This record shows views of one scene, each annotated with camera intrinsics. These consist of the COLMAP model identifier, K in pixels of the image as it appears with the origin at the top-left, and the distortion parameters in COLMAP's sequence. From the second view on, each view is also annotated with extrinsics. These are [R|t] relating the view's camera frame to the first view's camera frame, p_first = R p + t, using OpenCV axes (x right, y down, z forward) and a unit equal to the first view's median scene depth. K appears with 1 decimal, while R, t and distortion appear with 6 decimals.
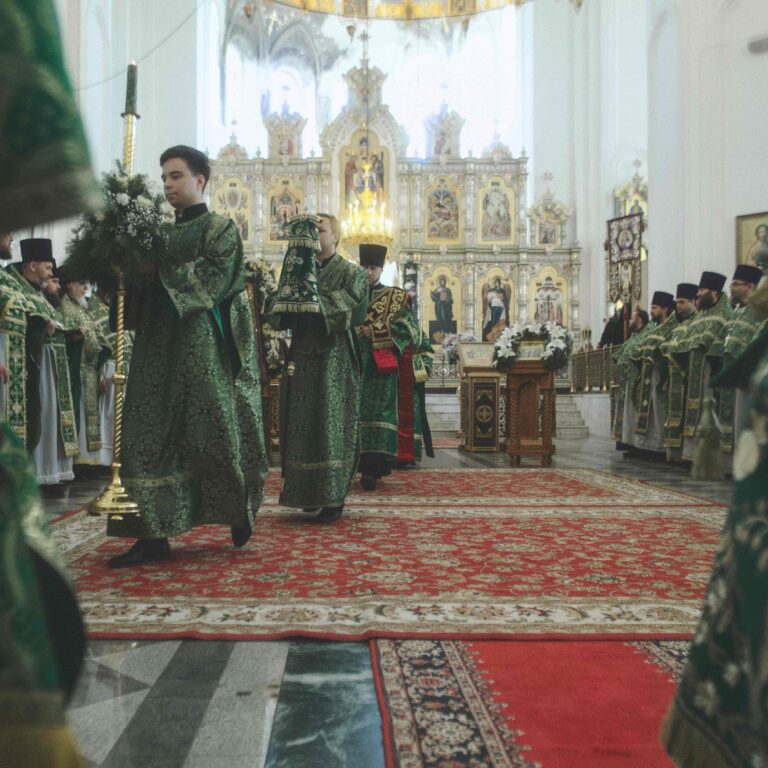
lens RADIAL K [[845.6, 0, 349.6], [0, 845.6, 387.4], [0, 0, 1]] dist [-0.010291, 0.001806]
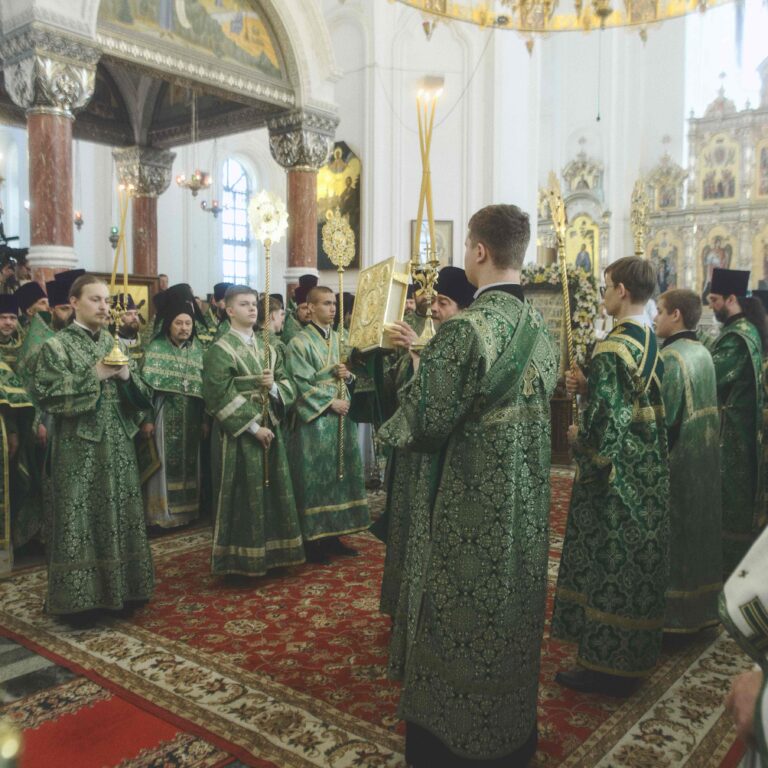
lens RADIAL K [[799.0, 0, 384.0], [0, 799.0, 384.0], [0, 0, 1]] dist [-0.041608, 0.028411]
pose [[0.770997, 0.048596, -0.634982, 0.158157], [0.007630, 0.996308, 0.085512, -0.041996], [0.636793, -0.070774, 0.767779, 0.031754]]
